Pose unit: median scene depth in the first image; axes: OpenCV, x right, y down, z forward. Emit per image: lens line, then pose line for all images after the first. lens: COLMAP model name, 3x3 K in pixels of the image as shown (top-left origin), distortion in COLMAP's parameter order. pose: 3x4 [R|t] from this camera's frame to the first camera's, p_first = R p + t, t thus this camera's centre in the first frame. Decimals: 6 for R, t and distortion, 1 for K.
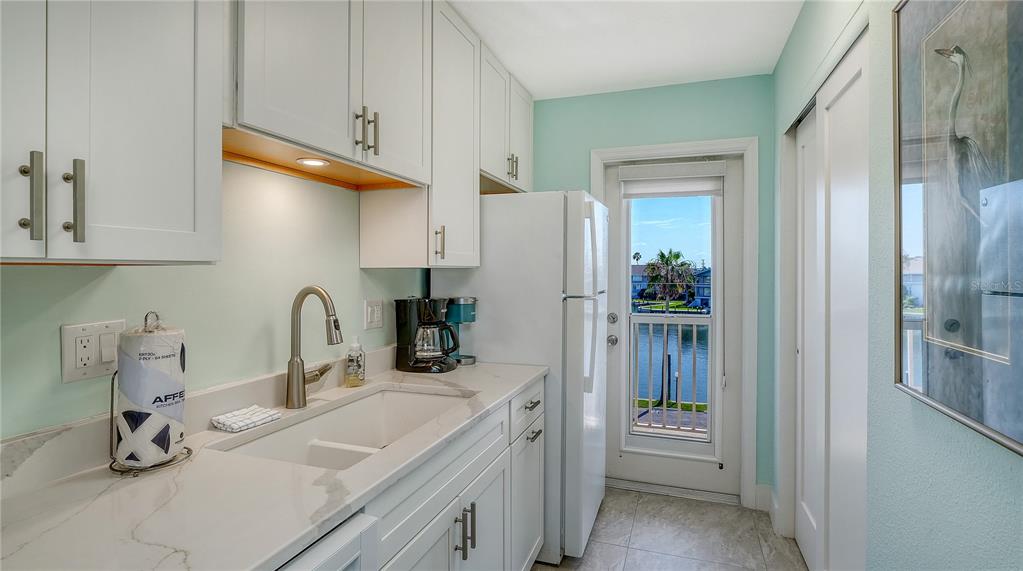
lens RADIAL K [[482.0, 0, 514.2], [0, 482.0, 271.5], [0, 0, 1]] dist [-0.002900, -0.000014]
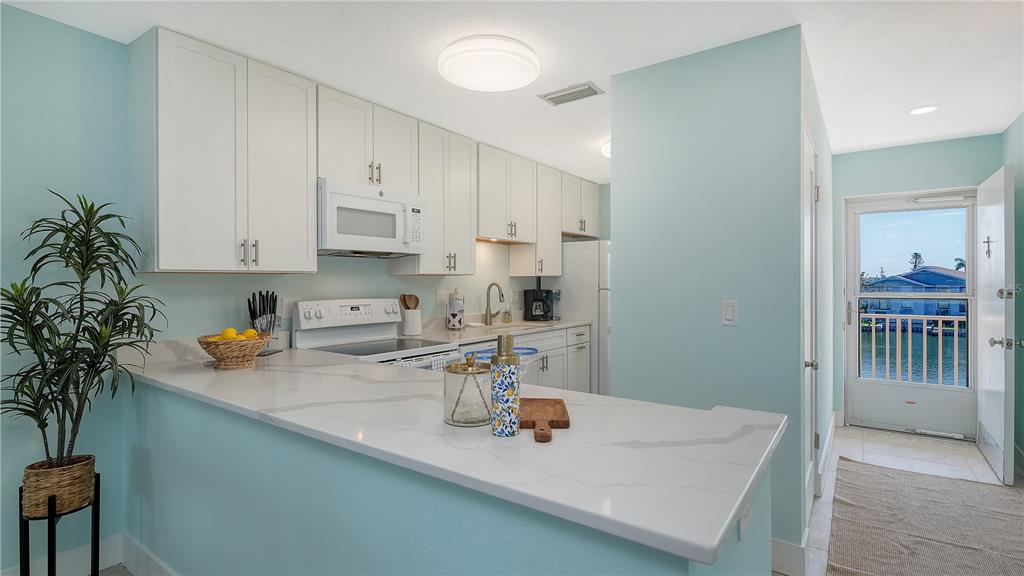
lens RADIAL K [[476.4, 0, 515.2], [0, 476.4, 281.2], [0, 0, 1]] dist [0.004277, -0.000572]
pose [[0.958532, -0.000638, -0.284983, 0.376416], [0.000716, 1.000000, 0.000170, 0.016601], [0.284983, -0.000367, 0.958532, -1.243533]]
